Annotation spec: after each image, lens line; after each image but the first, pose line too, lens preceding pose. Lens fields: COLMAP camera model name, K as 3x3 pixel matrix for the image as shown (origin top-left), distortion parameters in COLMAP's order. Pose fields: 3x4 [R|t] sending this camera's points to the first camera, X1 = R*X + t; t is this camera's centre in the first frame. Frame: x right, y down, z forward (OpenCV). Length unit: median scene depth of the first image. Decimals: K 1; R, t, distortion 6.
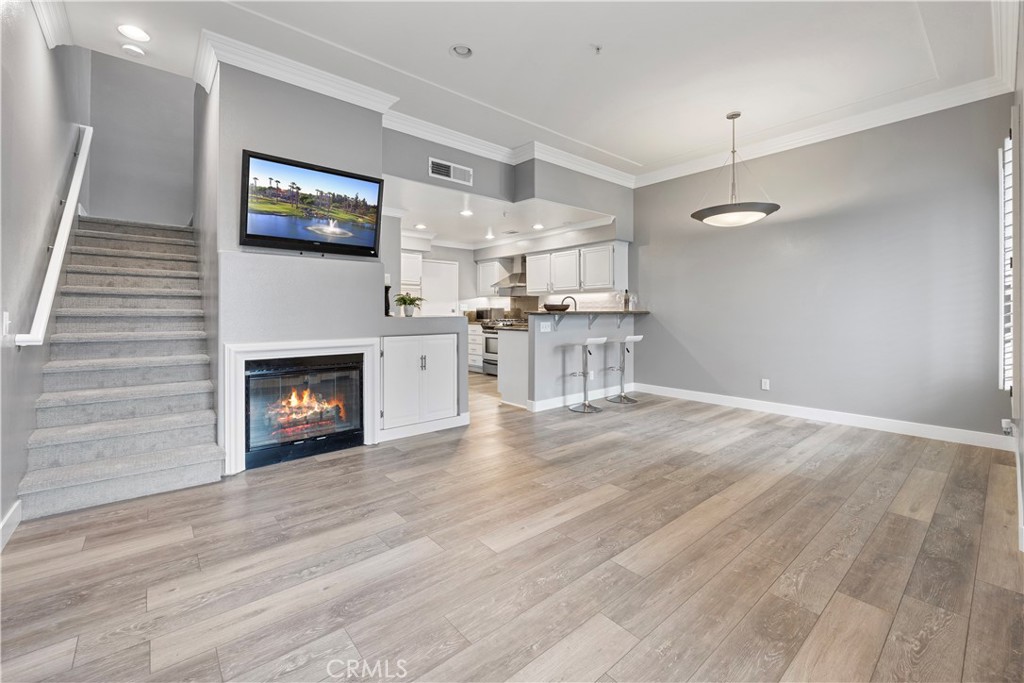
lens RADIAL K [[425.4, 0, 512.1], [0, 425.4, 315.5], [0, 0, 1]] dist [0.000164, -0.000001]
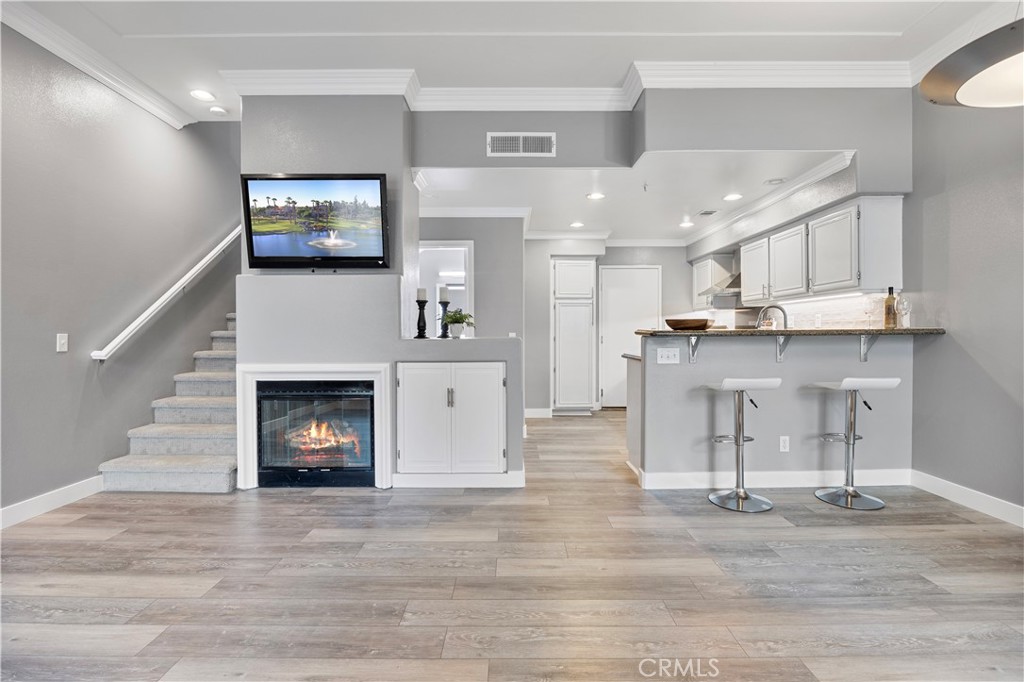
lens RADIAL K [[471.1, 0, 512.0], [0, 471.1, 341.0], [0, 0, 1]] dist [-0.015803, 0.000072]
pose [[0.761891, 0.007169, -0.647665, 0.491866], [-0.000949, 0.999950, 0.009952, -0.001433], [0.647704, -0.006968, 0.761860, 0.467502]]
